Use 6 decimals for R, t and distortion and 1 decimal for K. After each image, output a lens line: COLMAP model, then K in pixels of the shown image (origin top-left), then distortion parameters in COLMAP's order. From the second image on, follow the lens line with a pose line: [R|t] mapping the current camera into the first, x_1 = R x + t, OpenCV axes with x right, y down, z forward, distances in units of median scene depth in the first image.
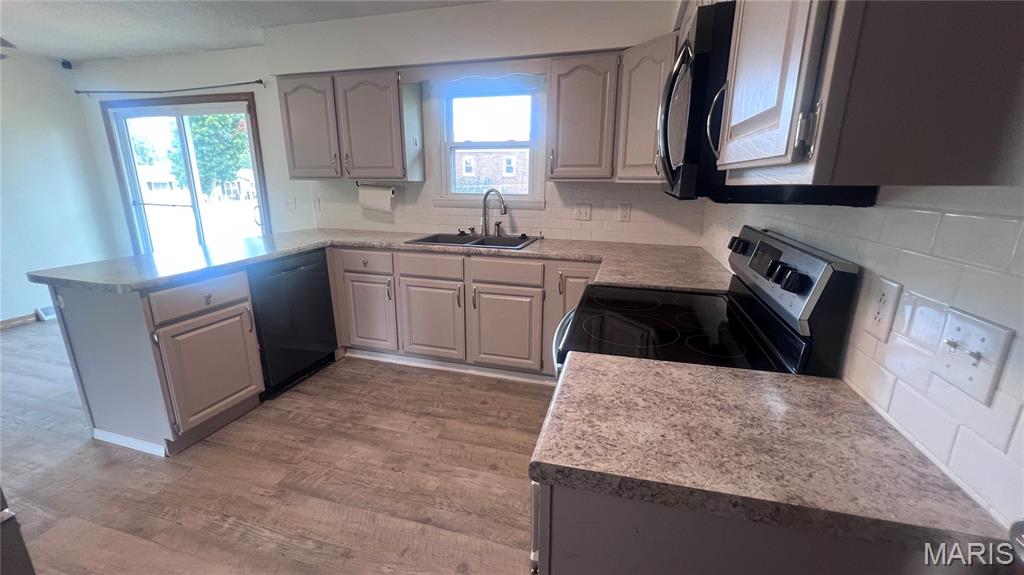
lens RADIAL K [[408.9, 0, 513.9], [0, 408.9, 289.0], [0, 0, 1]] dist [-0.000537, 0.000418]
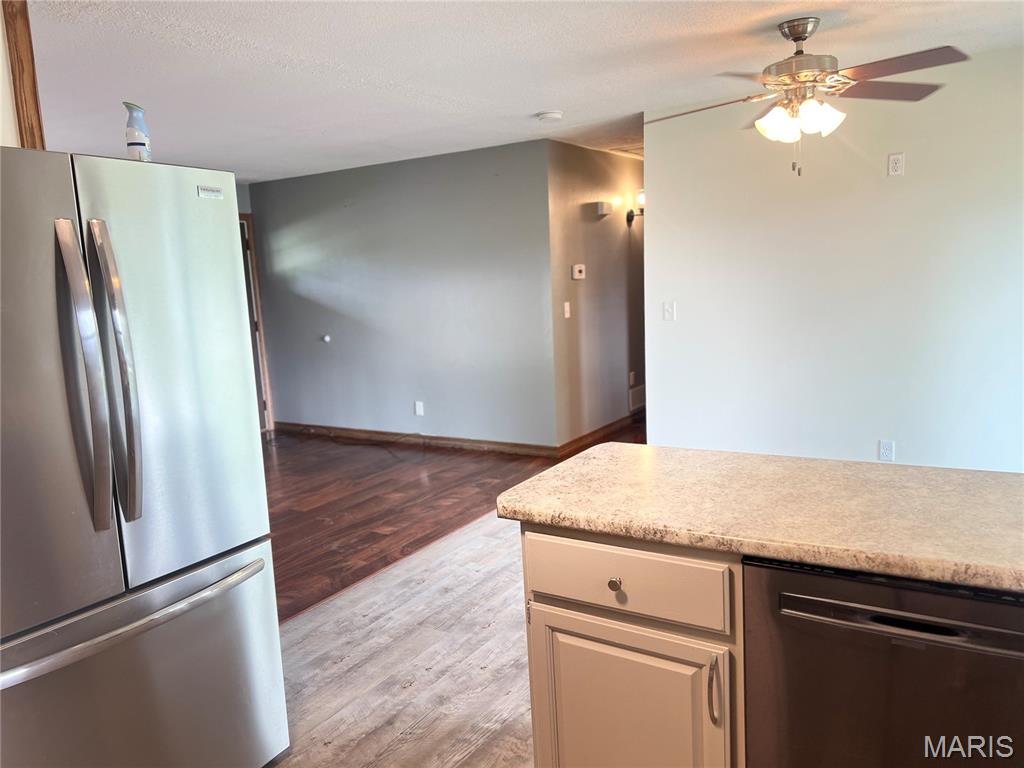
lens RADIAL K [[770.0, 0, 514.4], [0, 770.0, 377.0], [0, 0, 1]] dist [0.047224, -0.041440]
pose [[-0.278589, 0.132599, -0.951213, 0.028255], [-0.210942, 0.957791, 0.195296, -0.252801], [0.936959, 0.255058, -0.238860, 0.792454]]
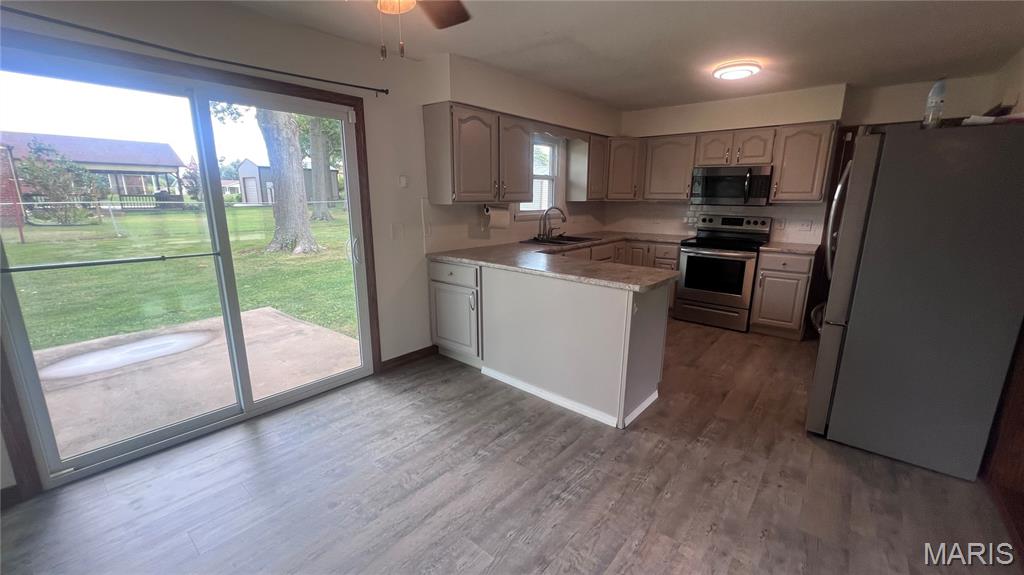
lens RADIAL K [[408.9, 0, 510.6], [0, 408.9, 287.8], [0, 0, 1]] dist [-0.000537, 0.000418]
pose [[0.409958, -0.208109, 0.888046, -1.706438], [0.234690, 0.964909, 0.117779, -0.188175], [-0.881394, 0.160131, 0.444413, 0.570864]]
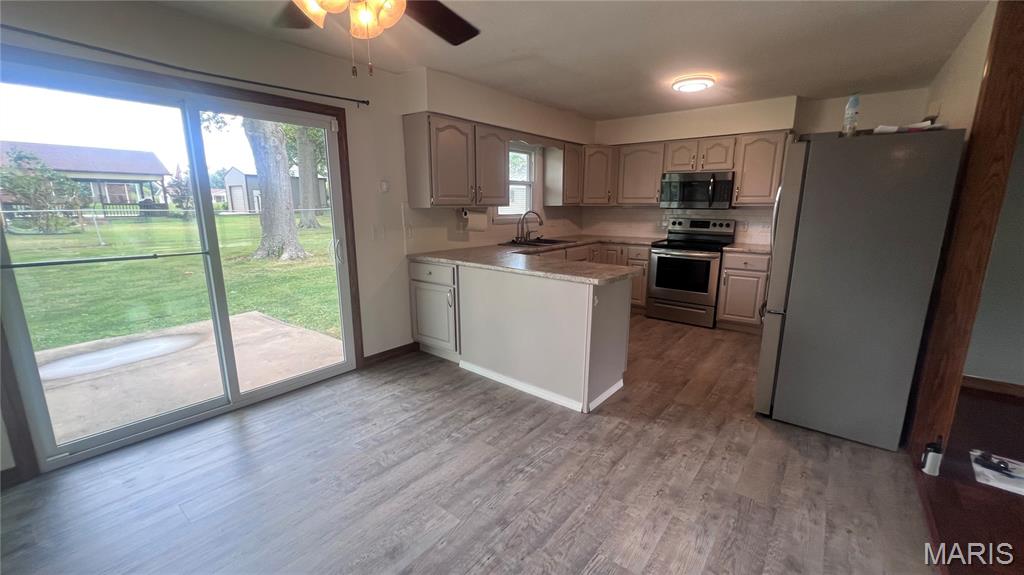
lens RADIAL K [[408.9, 0, 510.2], [0, 408.9, 287.8], [0, 0, 1]] dist [-0.000537, 0.000418]
pose [[0.387160, -0.195597, 0.901026, -1.760583], [0.240537, 0.964825, 0.106091, -0.158213], [-0.890084, 0.175656, 0.420590, 0.503061]]
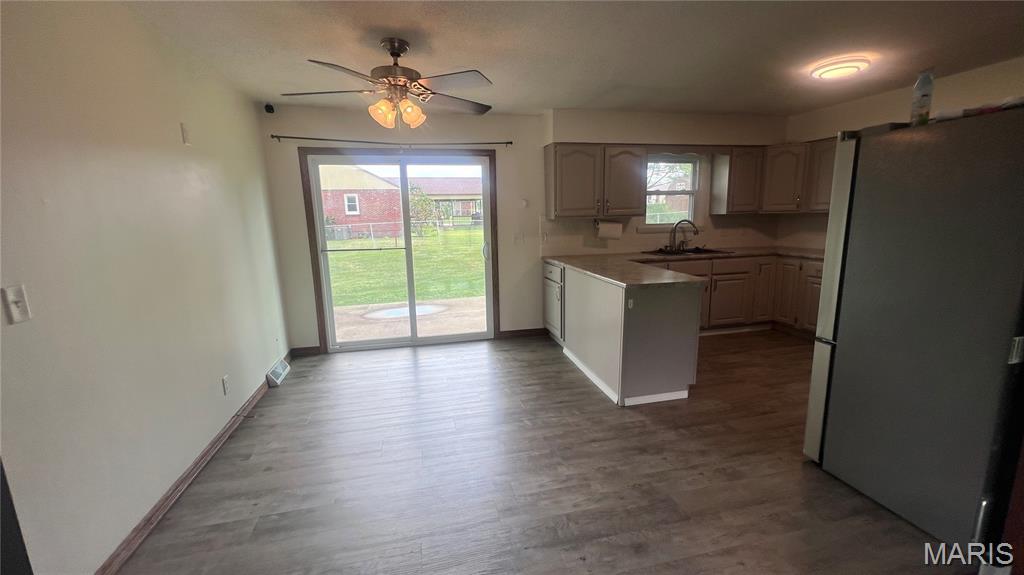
lens RADIAL K [[408.9, 0, 514.7], [0, 408.9, 287.7], [0, 0, 1]] dist [-0.000537, 0.000418]
pose [[0.867941, -0.115907, 0.482953, -1.585073], [0.156296, 0.986726, -0.044076, -0.019232], [-0.471434, 0.113739, 0.874536, -0.055377]]
